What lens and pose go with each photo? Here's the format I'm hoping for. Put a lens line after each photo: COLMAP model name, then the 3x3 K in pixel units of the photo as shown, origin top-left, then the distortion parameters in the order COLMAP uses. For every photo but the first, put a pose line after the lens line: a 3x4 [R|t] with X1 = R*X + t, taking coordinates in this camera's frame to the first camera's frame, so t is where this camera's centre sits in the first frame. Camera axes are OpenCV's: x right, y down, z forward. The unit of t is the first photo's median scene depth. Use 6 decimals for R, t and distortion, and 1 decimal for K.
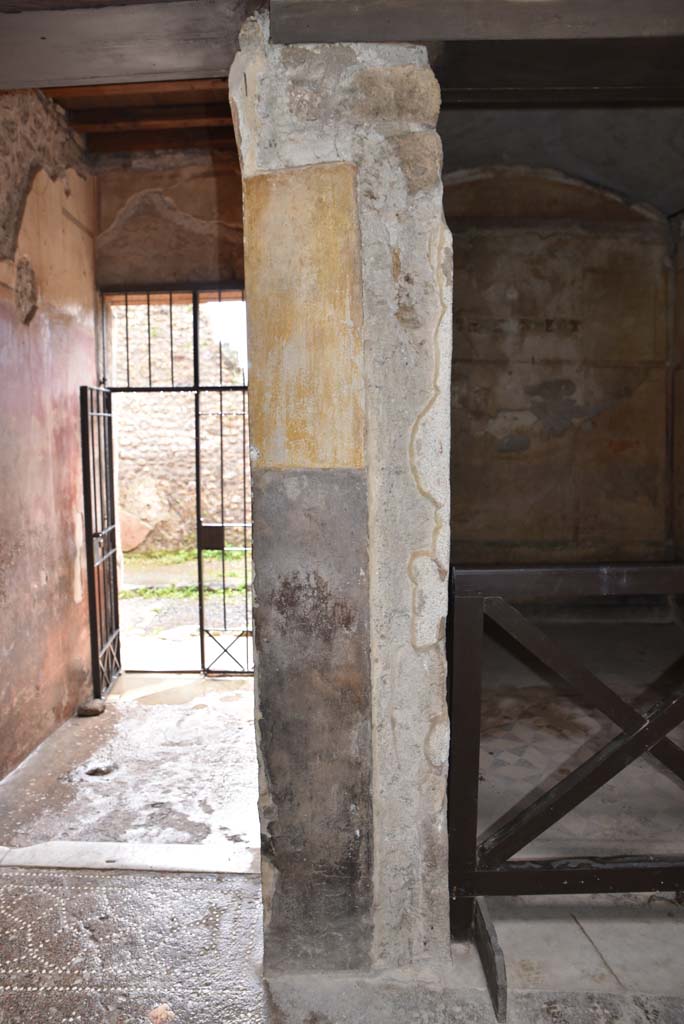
lens RADIAL K [[700.9, 0, 342.0], [0, 700.9, 512.0], [0, 0, 1]] dist [-0.139840, 0.104821]
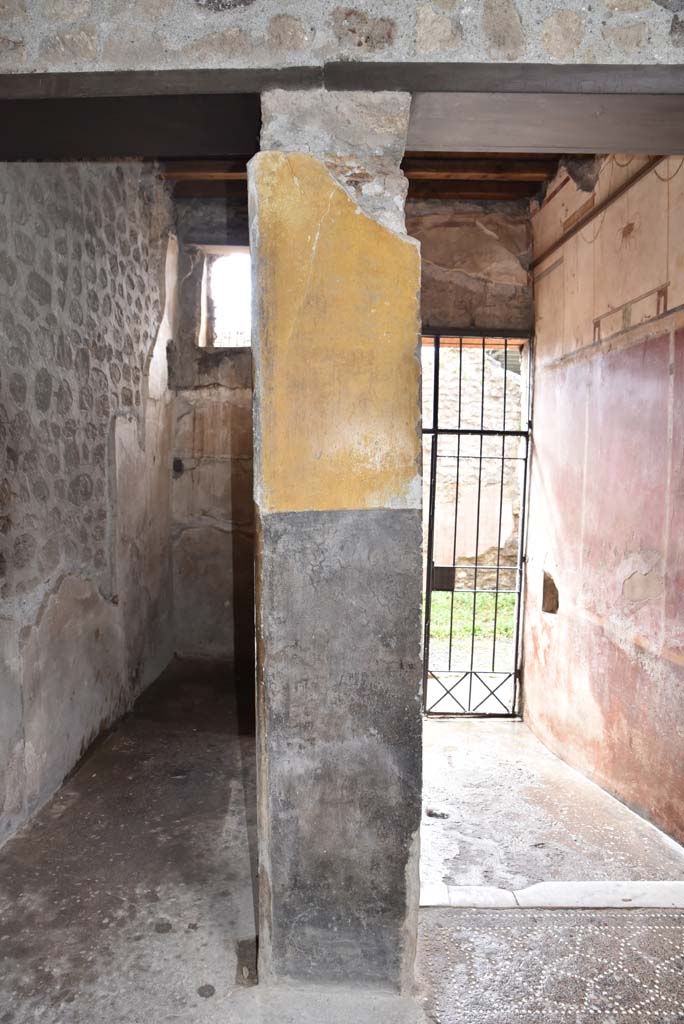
lens RADIAL K [[700.9, 0, 342.0], [0, 700.9, 512.0], [0, 0, 1]] dist [-0.139840, 0.104821]
pose [[0.998416, 0.036111, 0.043146, -0.388631], [-0.033299, 0.997381, -0.064201, 0.010915], [-0.045352, 0.062663, 0.997004, -0.002538]]
